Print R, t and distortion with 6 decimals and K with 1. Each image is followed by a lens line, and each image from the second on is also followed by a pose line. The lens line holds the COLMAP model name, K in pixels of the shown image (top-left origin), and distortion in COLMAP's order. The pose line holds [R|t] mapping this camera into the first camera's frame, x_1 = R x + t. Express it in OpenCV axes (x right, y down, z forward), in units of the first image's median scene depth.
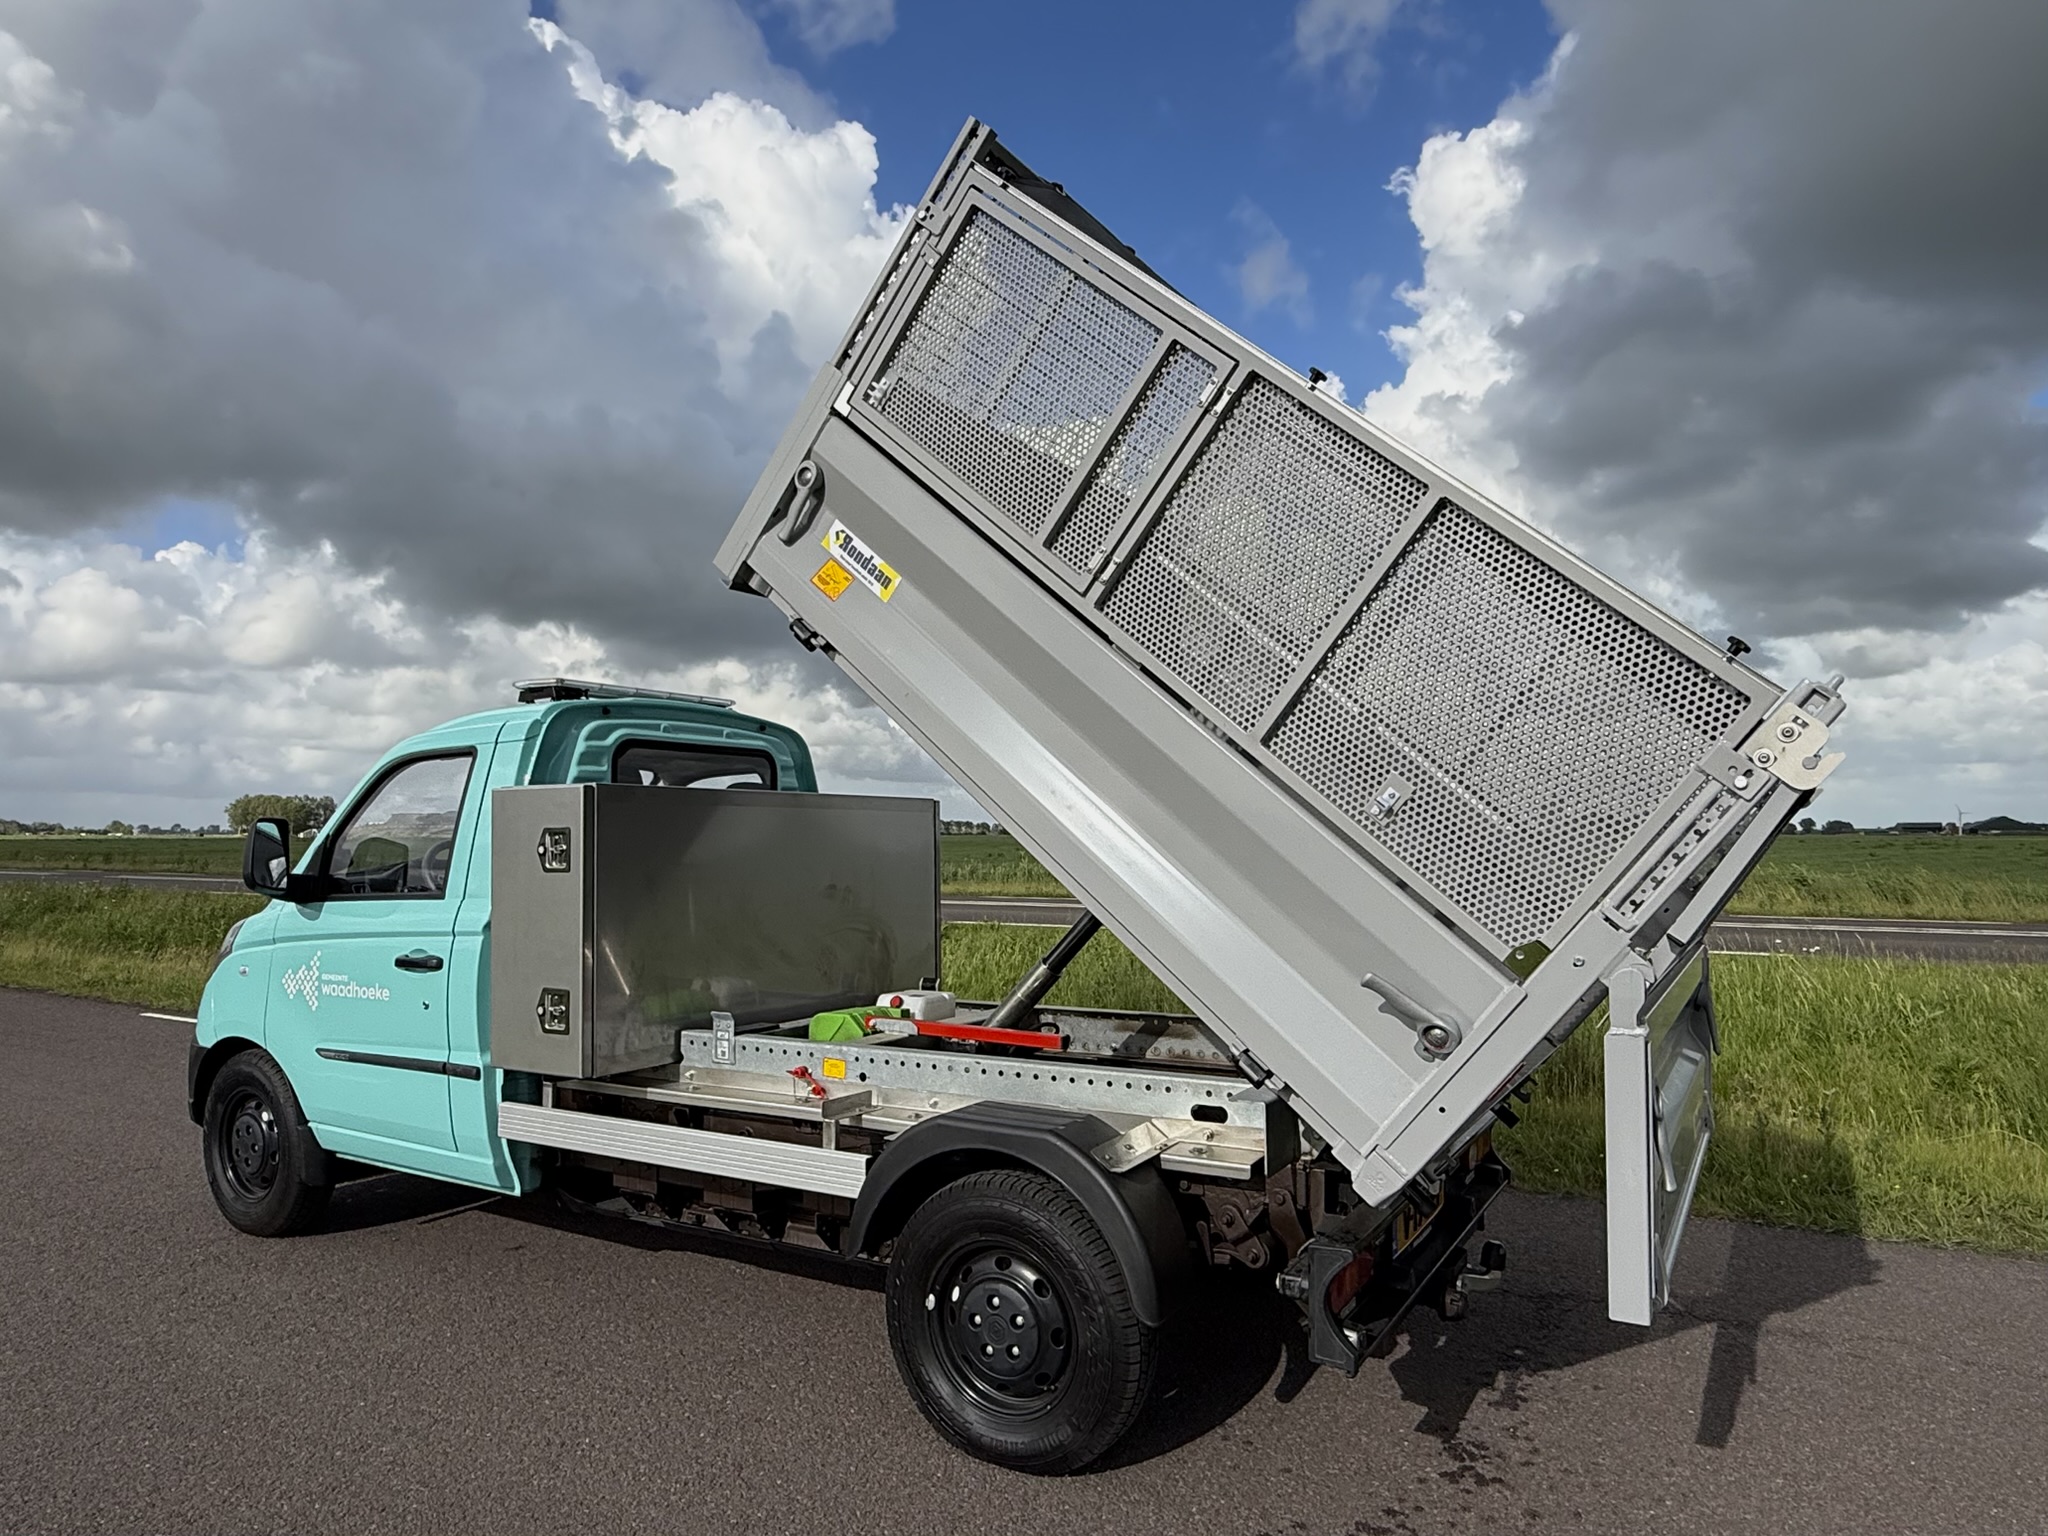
lens RADIAL K [[1286.1, 0, 1042.6], [0, 1286.1, 795.1], [0, 0, 1]] dist [-0.016513, 0.029980]
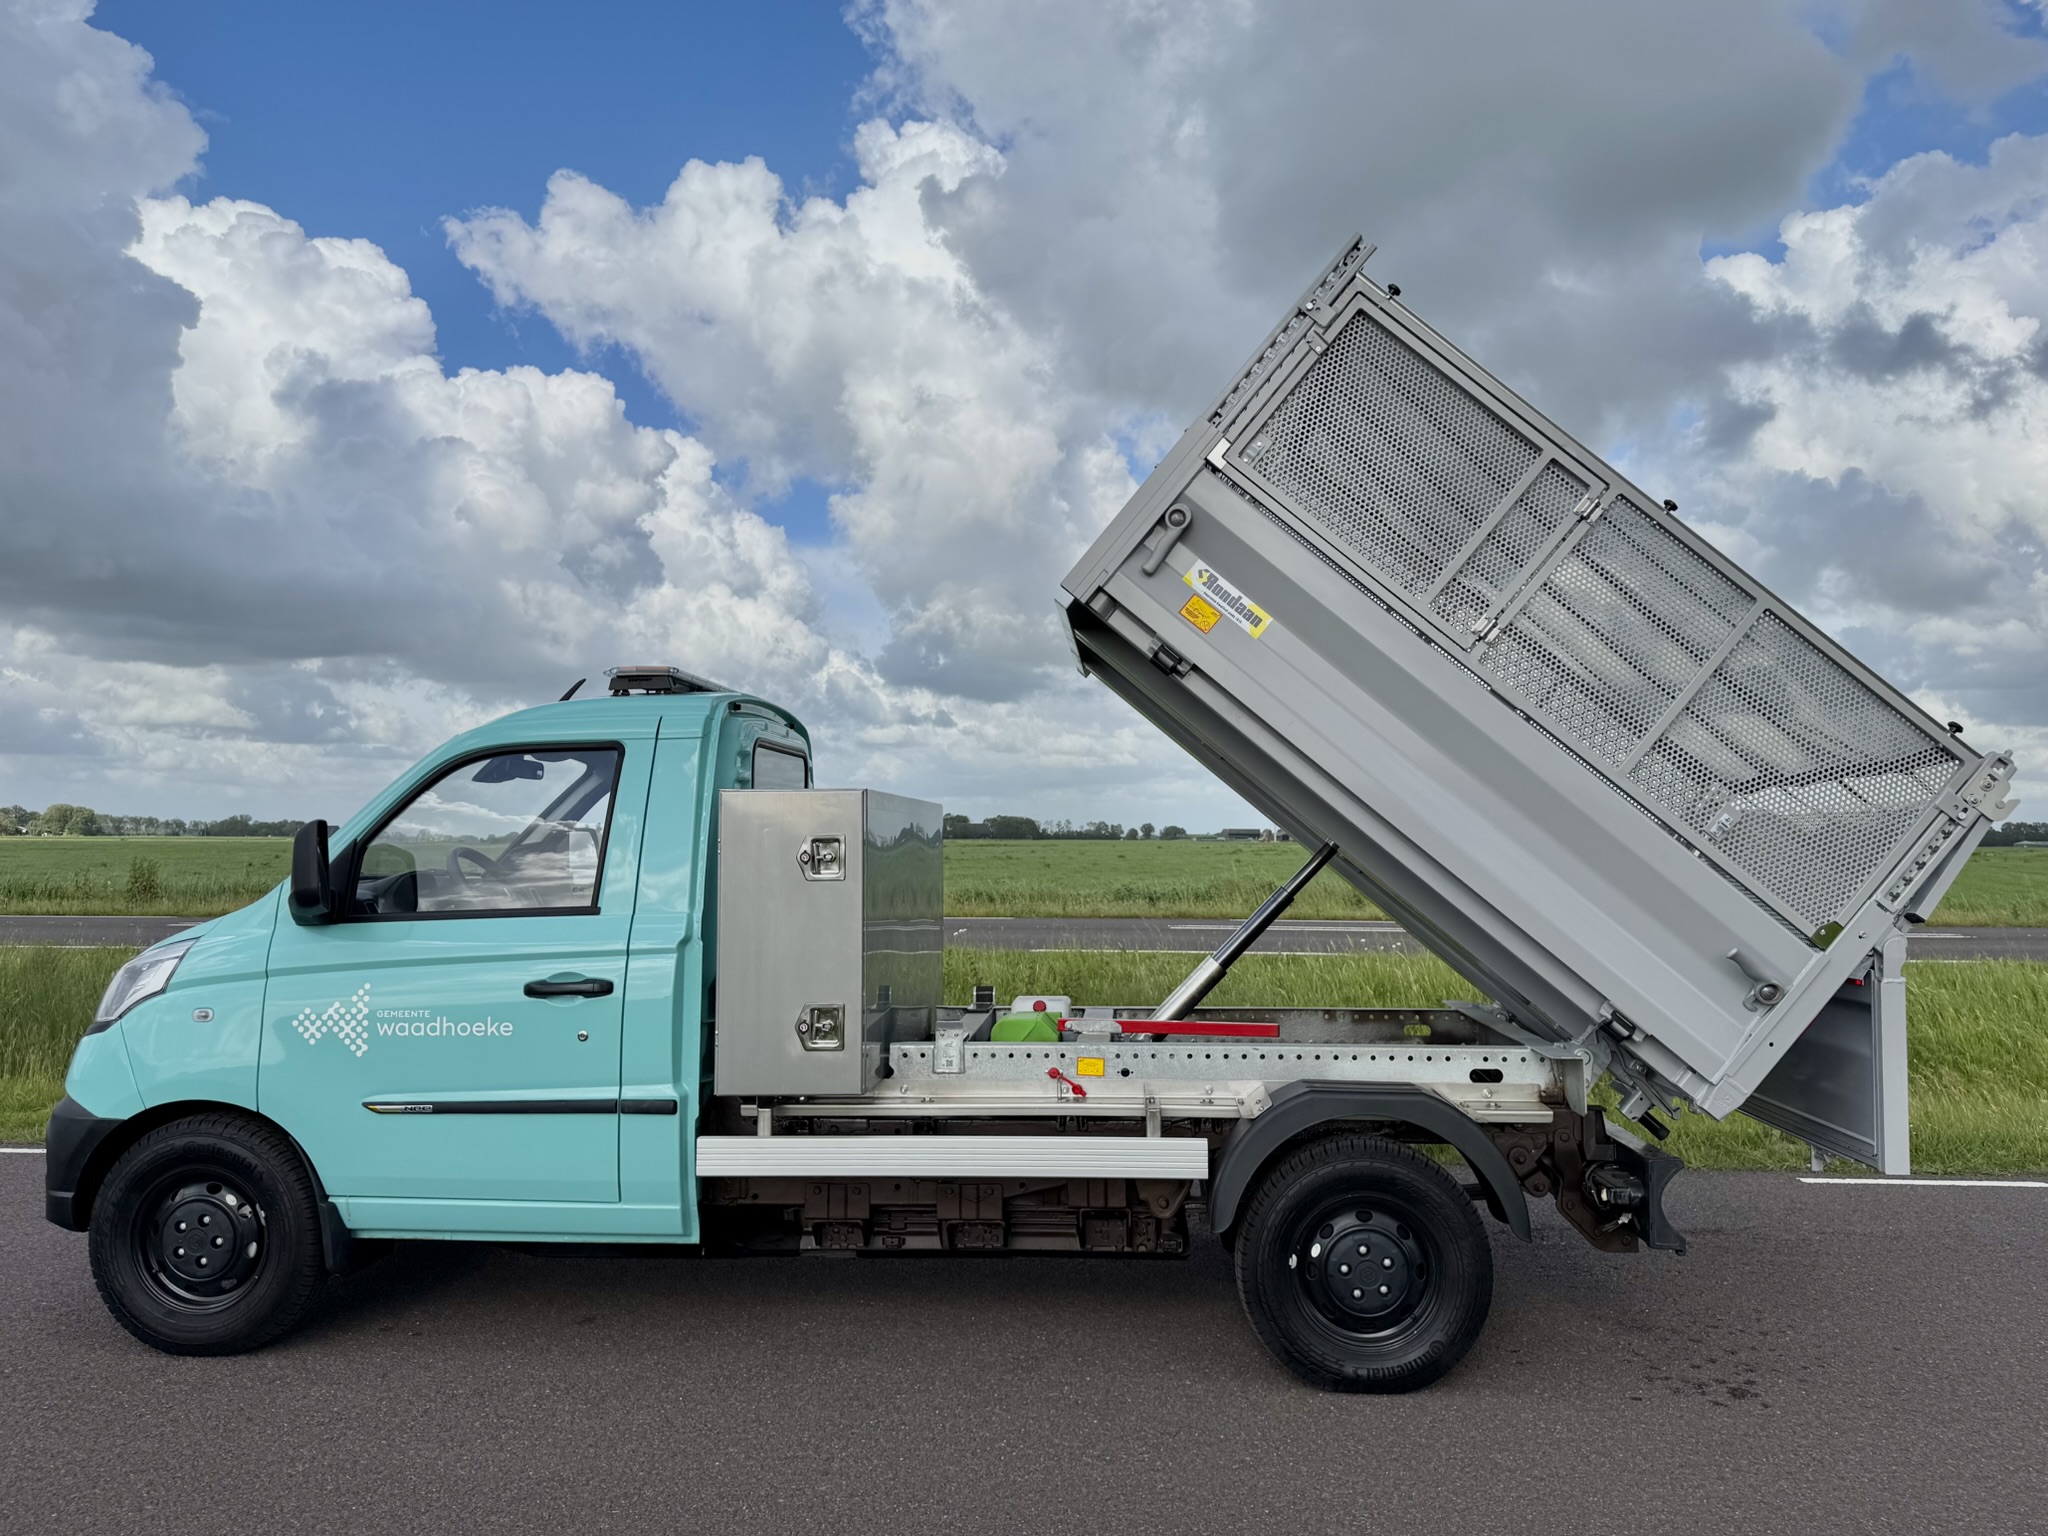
lens RADIAL K [[1560.2, 0, 992.9], [0, 1560.2, 737.0], [0, 0, 1]] dist [0.050610, -0.054145]
pose [[0.890656, 0.034091, 0.453399, -0.770064], [-0.018779, 0.999092, -0.038231, -0.005334], [-0.454291, 0.025537, 0.890487, -0.094734]]
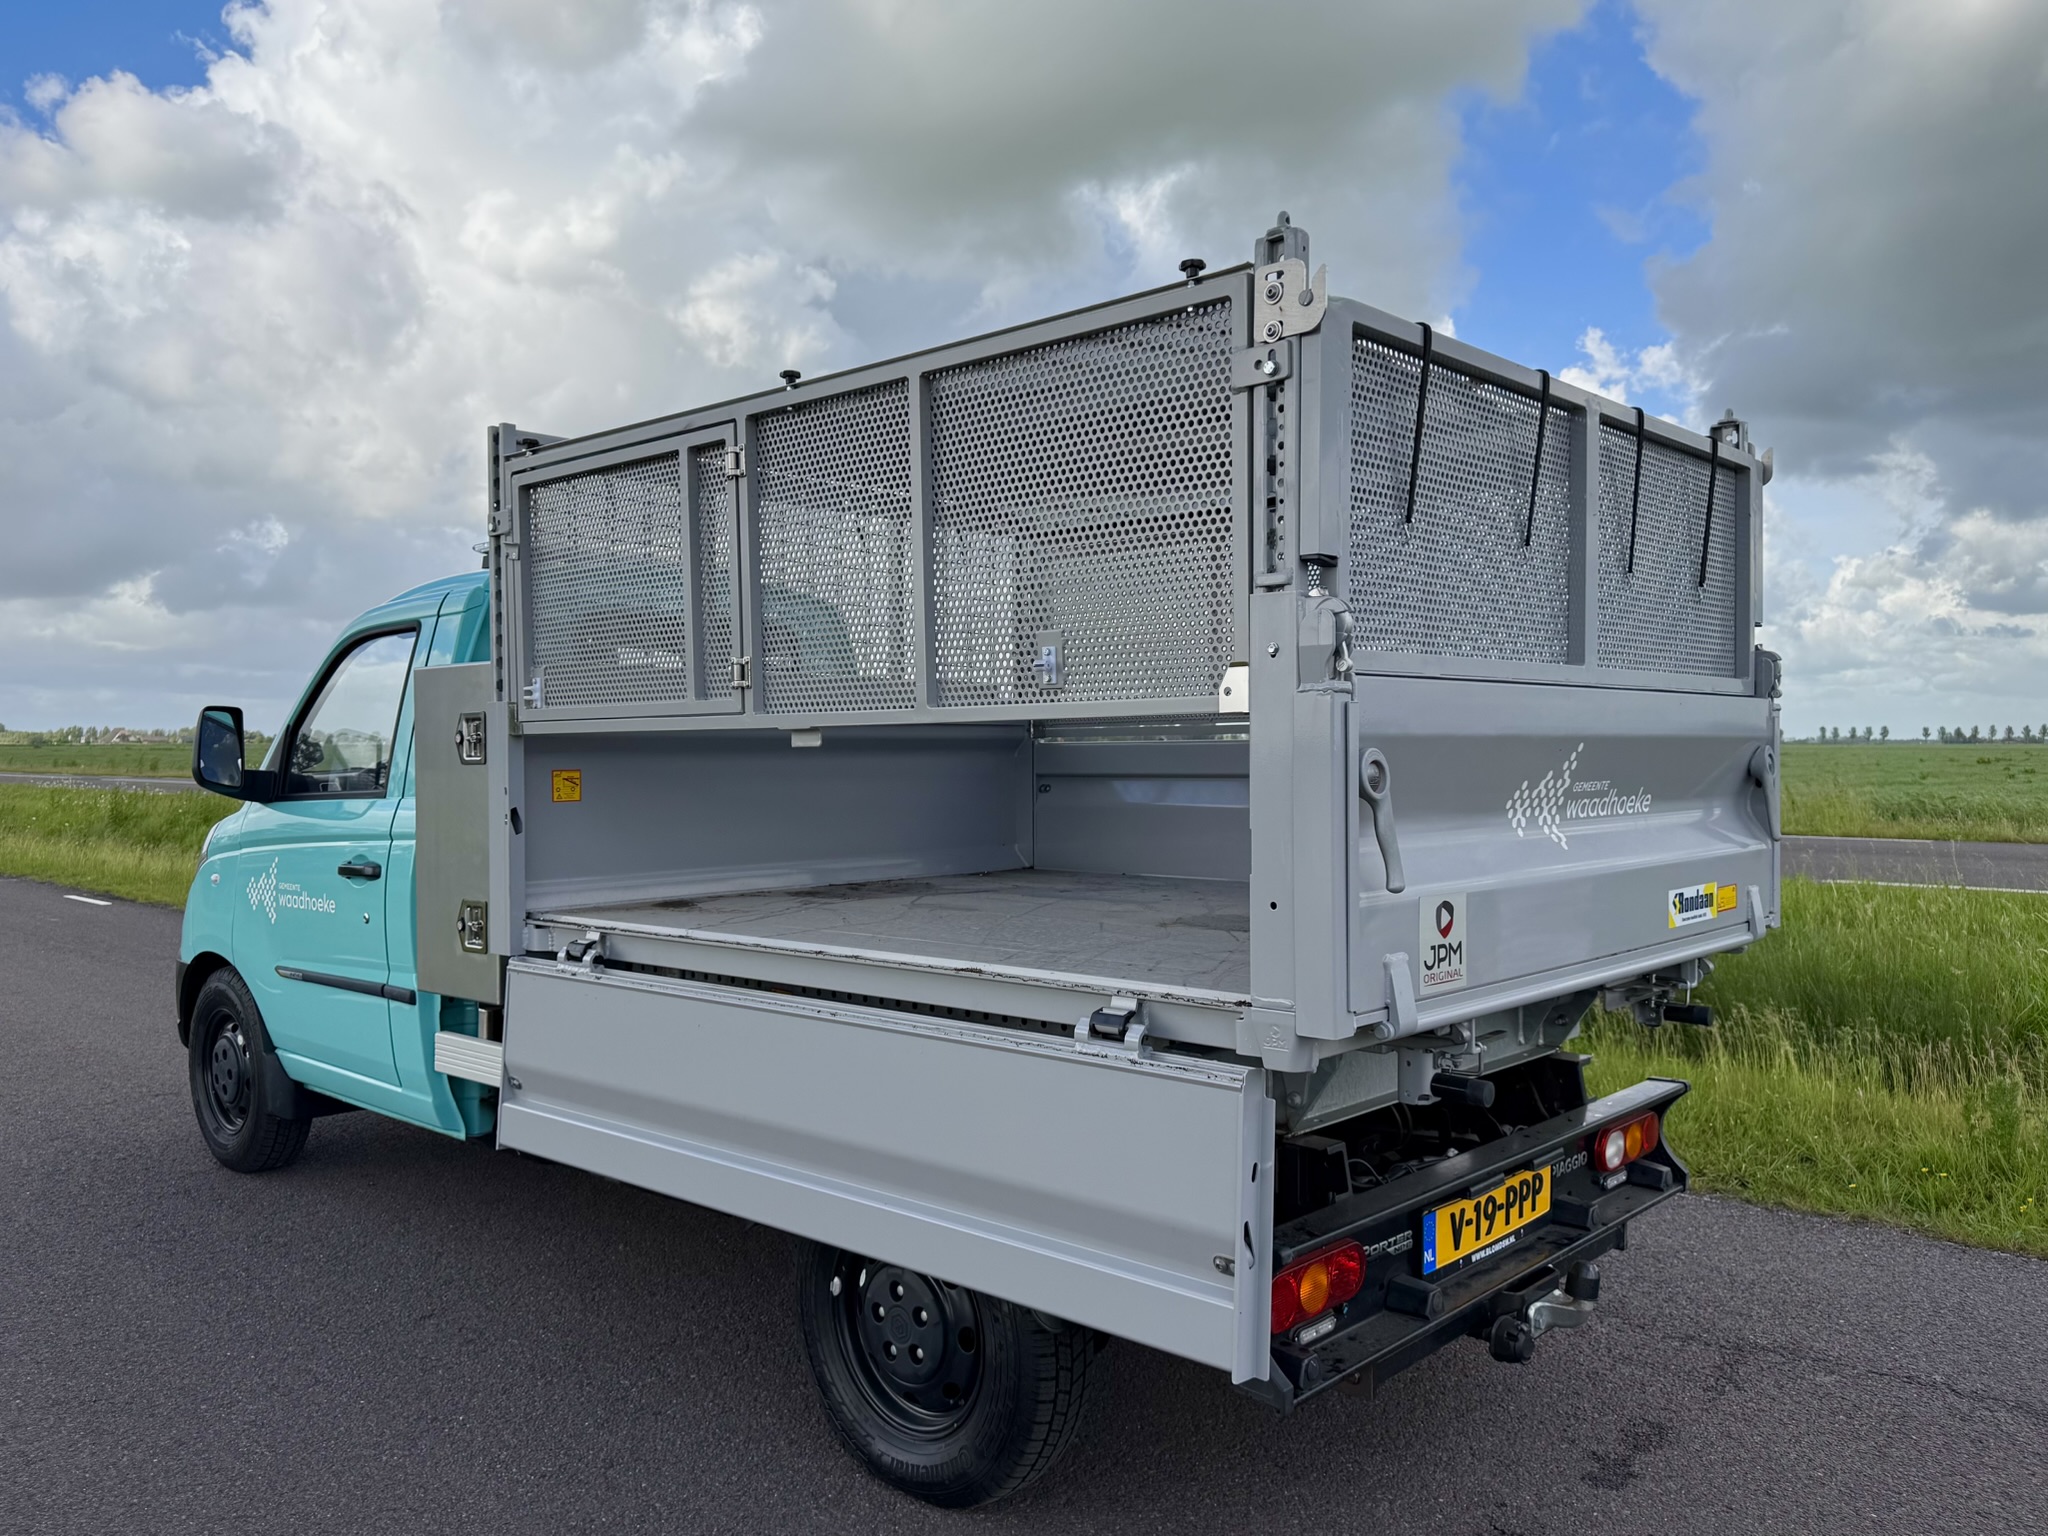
lens RADIAL K [[1560.2, 0, 1039.0], [0, 1560.2, 781.7], [0, 0, 1]] dist [0.050610, -0.054145]
pose [[0.980617, 0.006040, -0.195842, 0.187139], [0.004571, 0.998548, 0.053683, 0.016746], [0.195882, -0.053537, 0.979165, 0.051461]]
